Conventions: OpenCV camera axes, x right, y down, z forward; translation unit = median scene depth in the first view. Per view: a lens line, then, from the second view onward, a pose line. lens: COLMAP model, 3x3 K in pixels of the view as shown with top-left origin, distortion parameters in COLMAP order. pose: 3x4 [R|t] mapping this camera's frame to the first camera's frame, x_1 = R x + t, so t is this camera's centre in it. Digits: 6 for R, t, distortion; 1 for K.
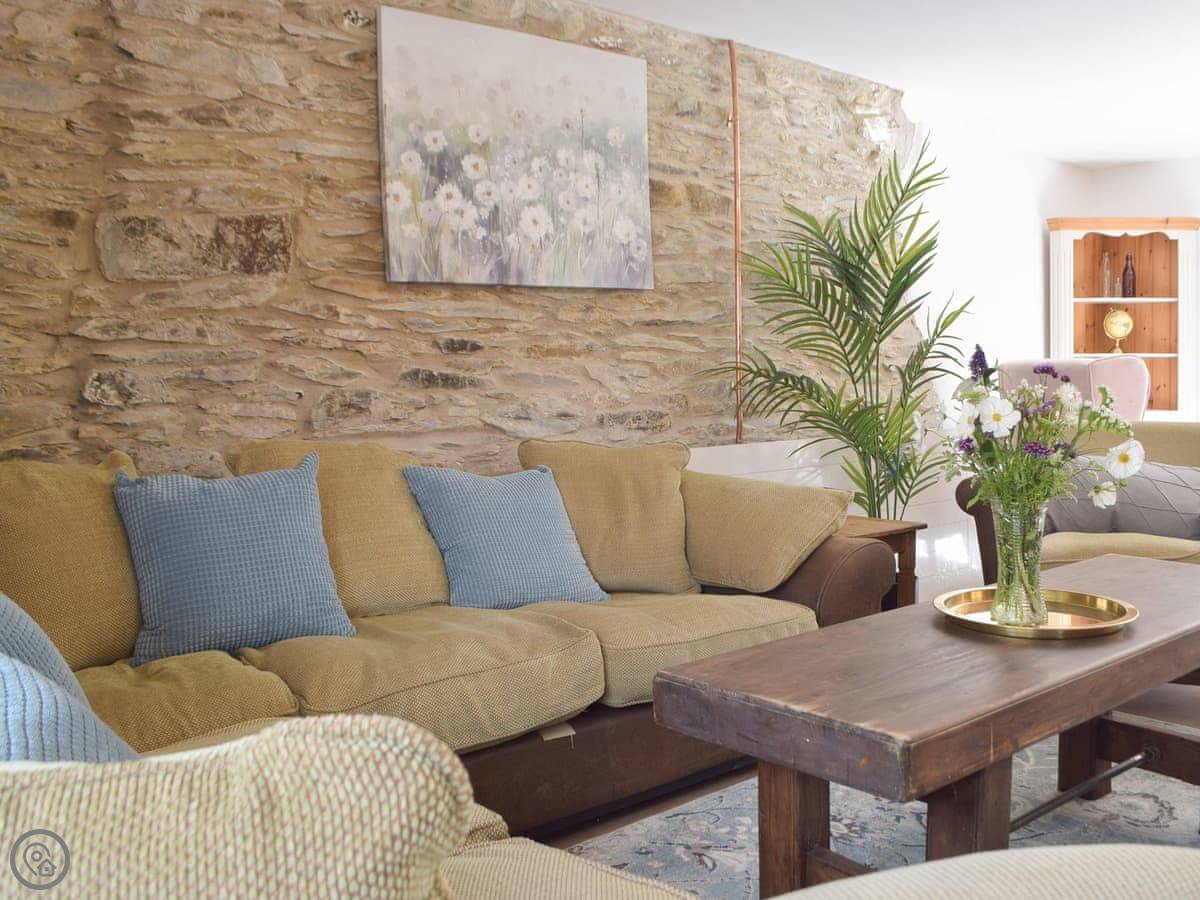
lens RADIAL K [[1083.4, 0, 600.0], [0, 1083.4, 450.0], [0, 0, 1]] dist [-0.118839, 0.038930]
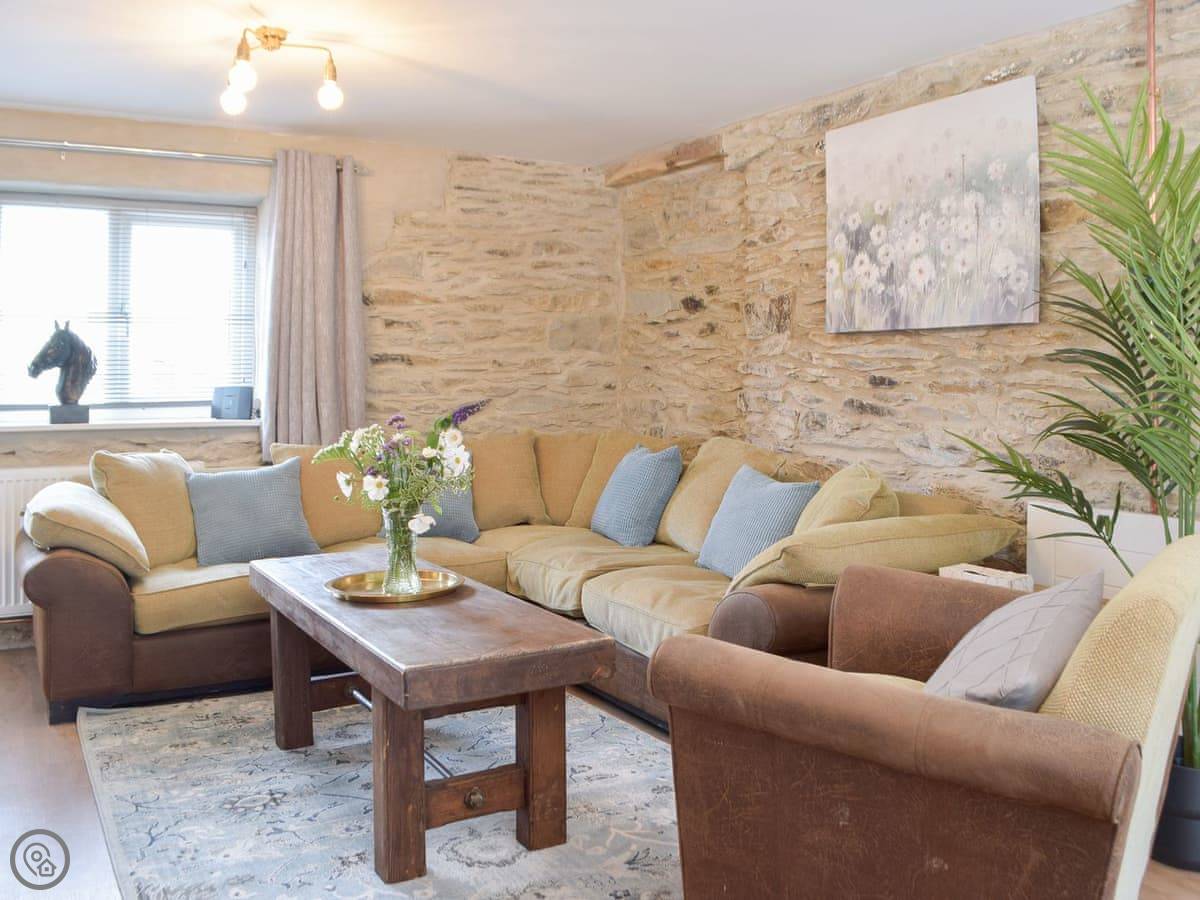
lens RADIAL K [[1083.4, 0, 600.0], [0, 1083.4, 450.0], [0, 0, 1]] dist [-0.118839, 0.038930]
pose [[-0.169851, 0.074652, -0.982638, 1.133436], [-0.087448, 0.992051, 0.090482, -0.102259], [0.981582, 0.101298, -0.161973, 0.899543]]
